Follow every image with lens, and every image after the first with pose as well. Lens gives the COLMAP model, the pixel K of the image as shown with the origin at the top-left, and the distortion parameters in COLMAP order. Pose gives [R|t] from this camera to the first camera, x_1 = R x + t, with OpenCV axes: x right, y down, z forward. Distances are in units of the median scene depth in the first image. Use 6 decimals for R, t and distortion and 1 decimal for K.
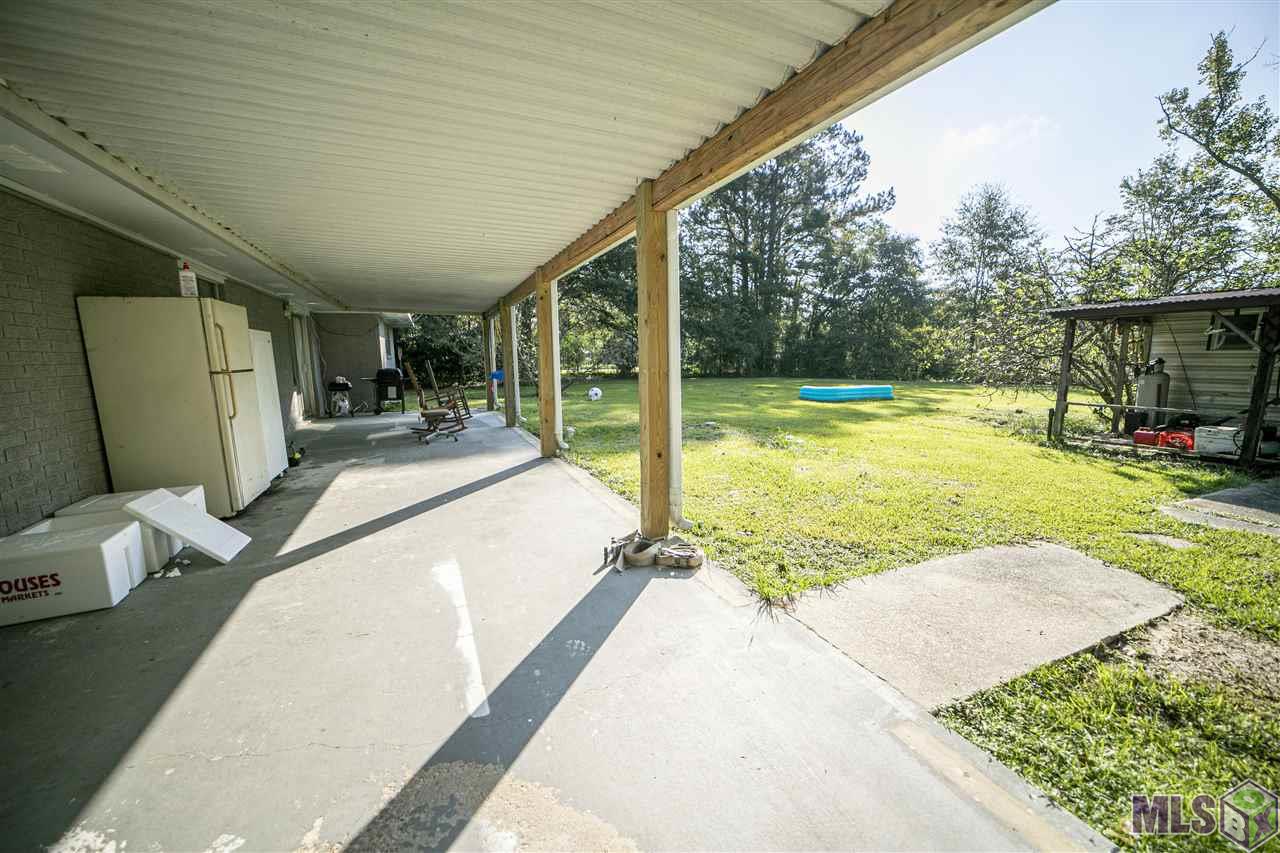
lens RADIAL K [[499.9, 0, 643.1], [0, 499.9, 431.7], [0, 0, 1]] dist [-0.036806, 0.009352]
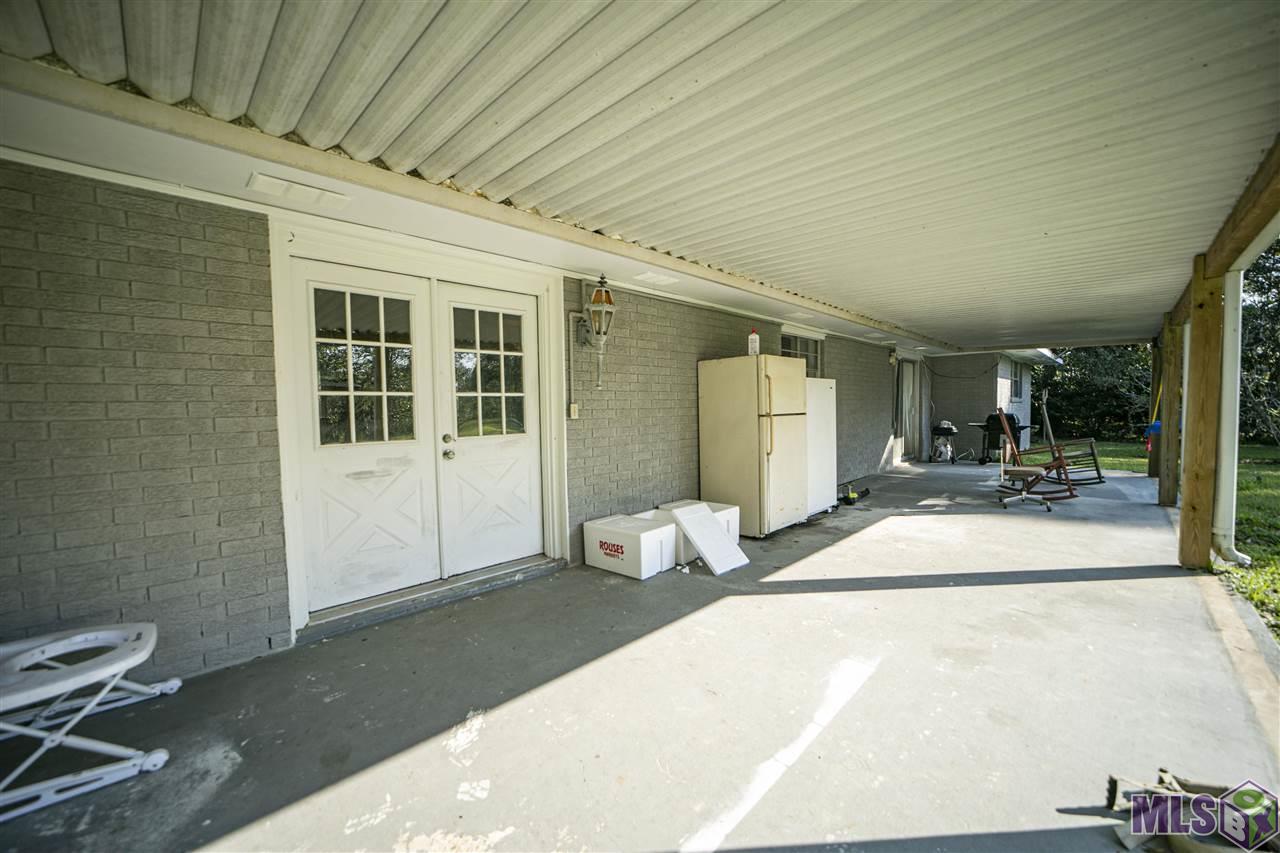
lens RADIAL K [[499.9, 0, 638.1], [0, 499.9, 432.3], [0, 0, 1]] dist [-0.036806, 0.009352]
pose [[0.371405, 0.052949, -0.926960, 0.105800], [-0.129522, 0.991565, 0.004744, -0.032952], [0.919392, 0.118300, 0.375130, 0.187412]]
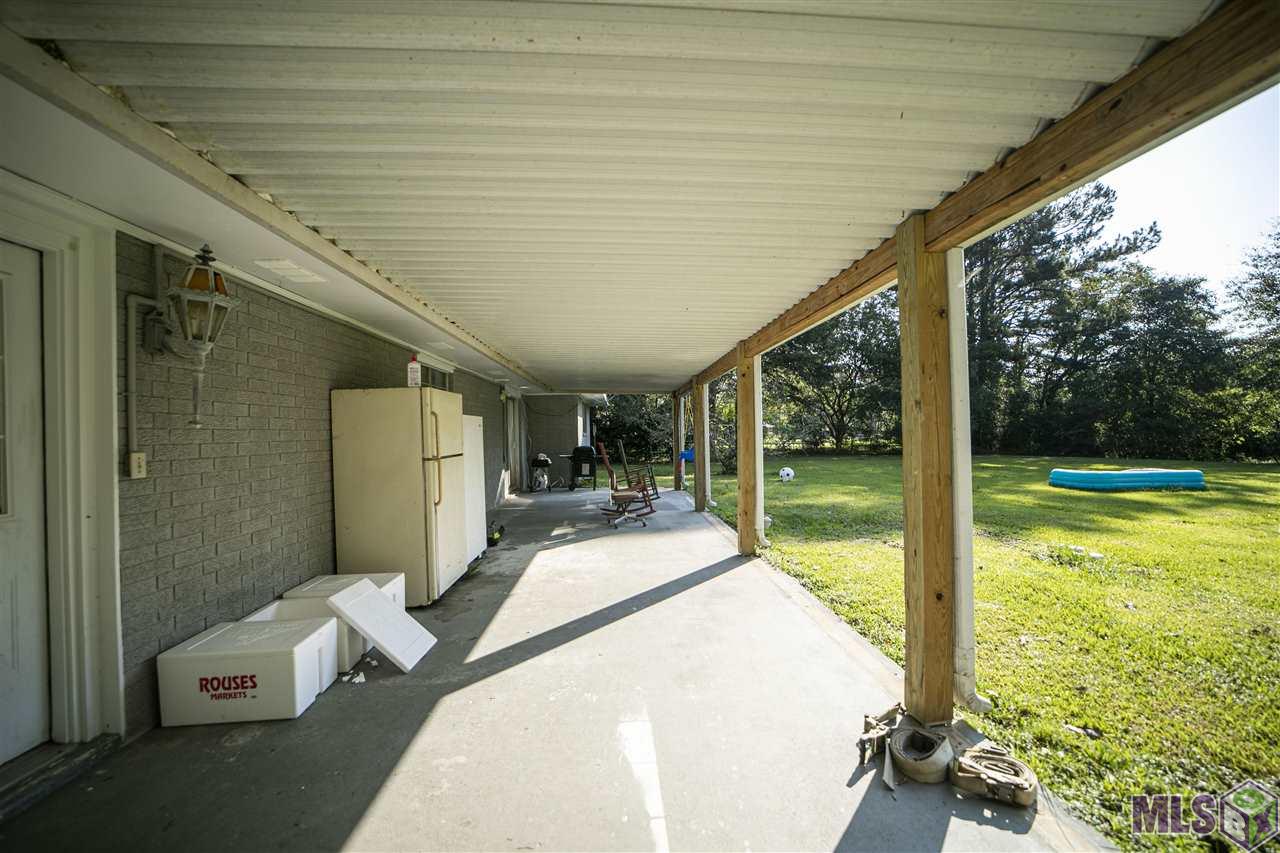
lens RADIAL K [[499.9, 0, 641.4], [0, 499.9, 431.1], [0, 0, 1]] dist [-0.036806, 0.009352]
pose [[0.936750, -0.004915, -0.349965, -0.069316], [-0.046735, 0.989191, -0.138988, -0.039456], [0.346865, 0.146553, 0.926395, 0.134185]]
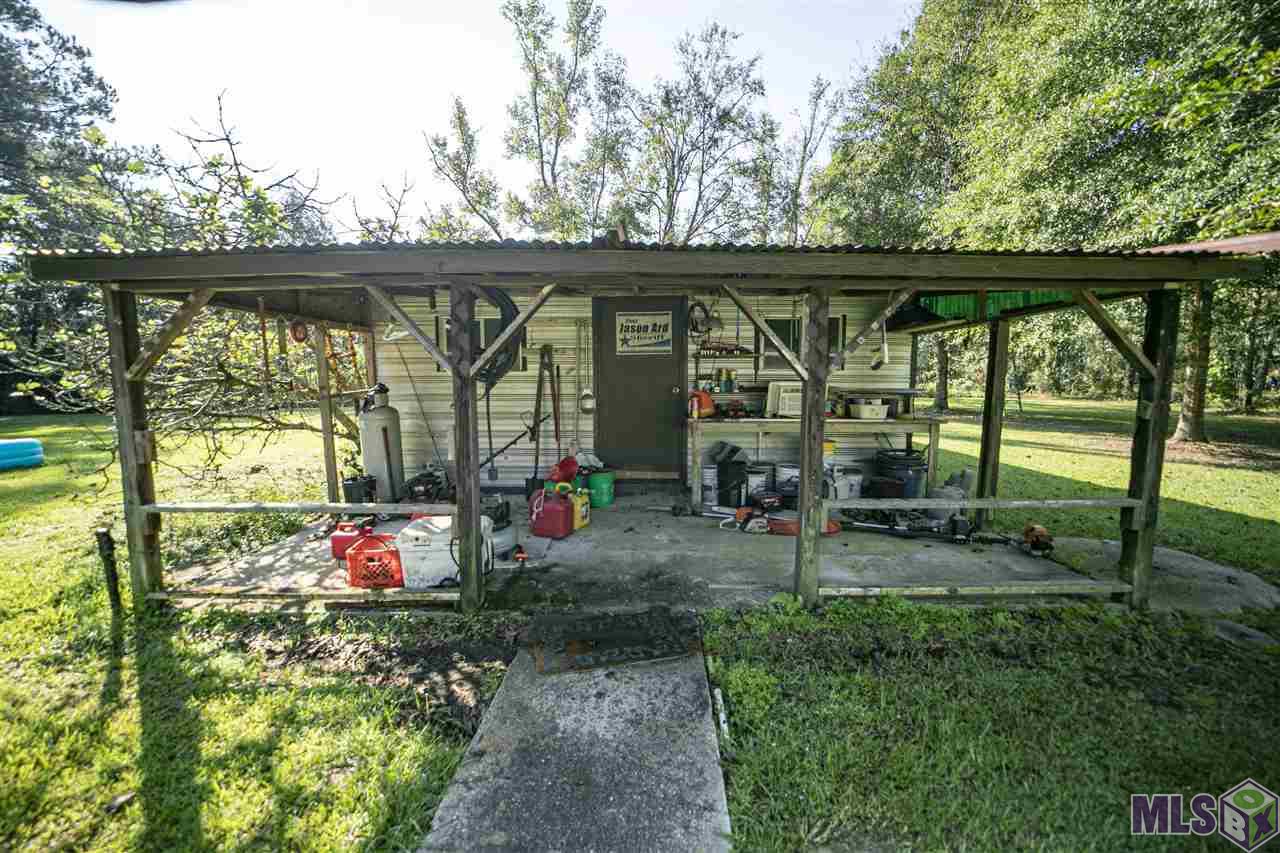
lens RADIAL K [[499.9, 0, 637.0], [0, 499.9, 425.5], [0, 0, 1]] dist [-0.036806, 0.009352]
pose [[0.435371, -0.093635, 0.895369, 1.047616], [0.134141, 0.990221, 0.038328, -0.130922], [-0.890201, 0.103419, 0.443673, 0.720088]]
